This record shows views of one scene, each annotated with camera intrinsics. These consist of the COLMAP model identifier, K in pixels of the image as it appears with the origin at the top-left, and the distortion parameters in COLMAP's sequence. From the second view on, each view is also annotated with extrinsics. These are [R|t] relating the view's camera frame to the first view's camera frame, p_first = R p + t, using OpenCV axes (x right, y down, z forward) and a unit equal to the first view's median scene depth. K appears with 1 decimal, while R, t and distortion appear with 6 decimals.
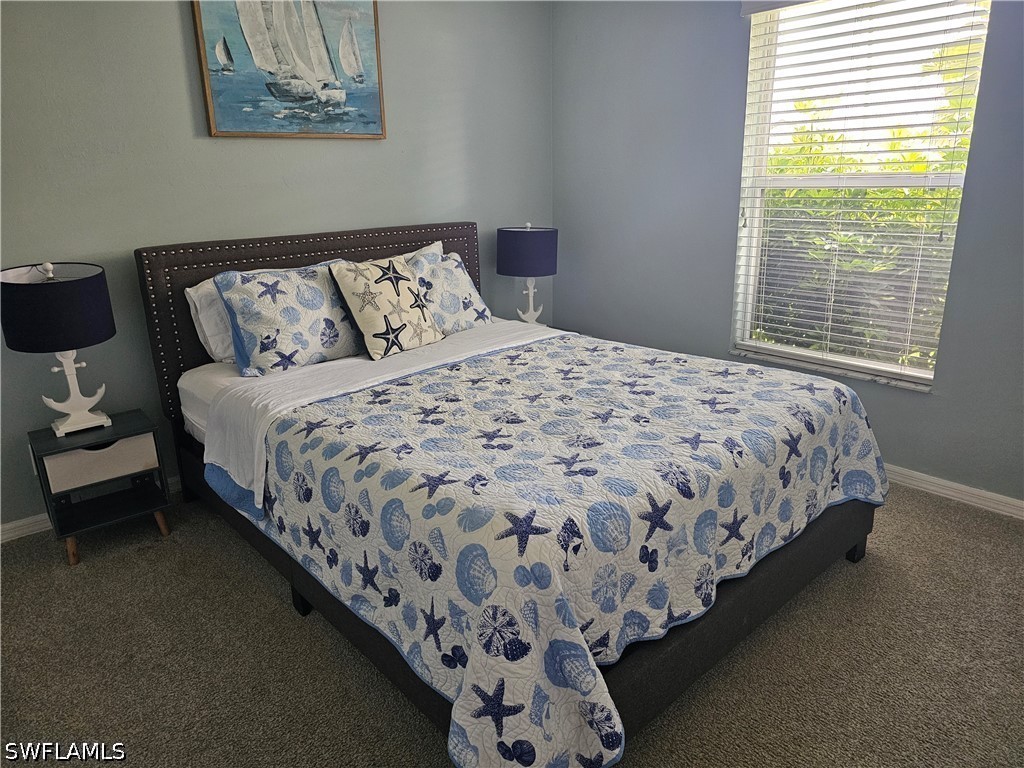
lens RADIAL K [[683.4, 0, 507.0], [0, 683.4, 383.2], [0, 0, 1]] dist [0.090386, -0.091418]
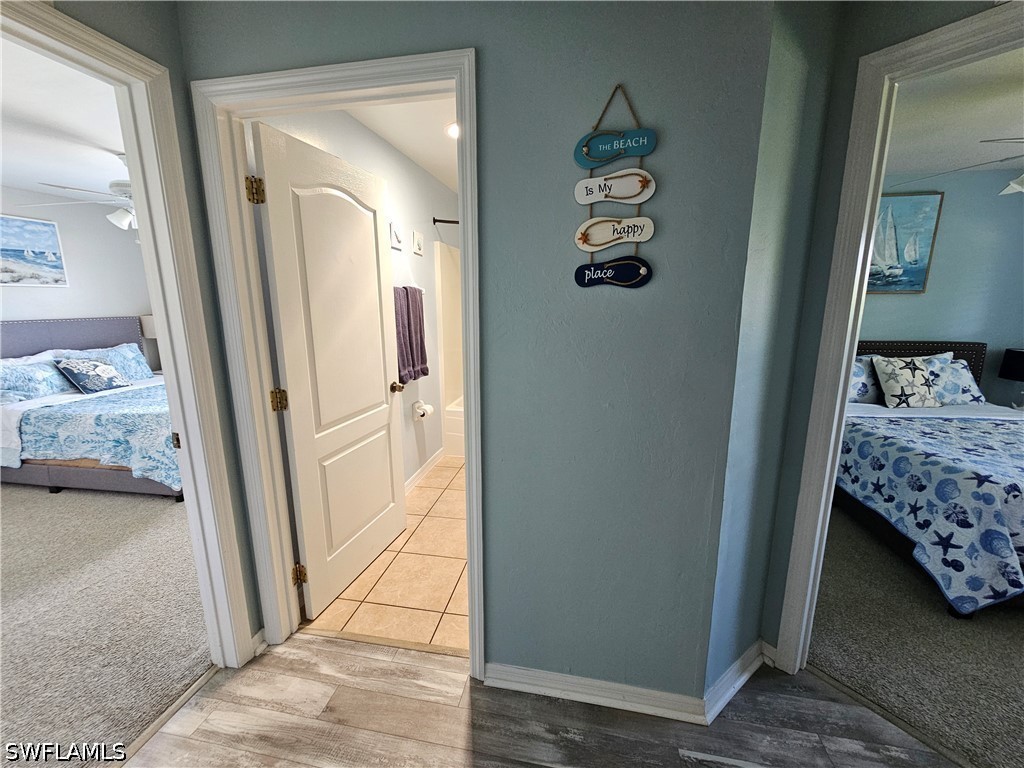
lens RADIAL K [[417.6, 0, 512.1], [0, 417.6, 381.8], [0, 0, 1]] dist [0.000280, -0.000350]
pose [[0.626548, 0.177538, -0.758893, 0.019894], [-0.242016, 0.969894, 0.027091, 0.118260], [0.740855, 0.166690, 0.650652, -0.548495]]
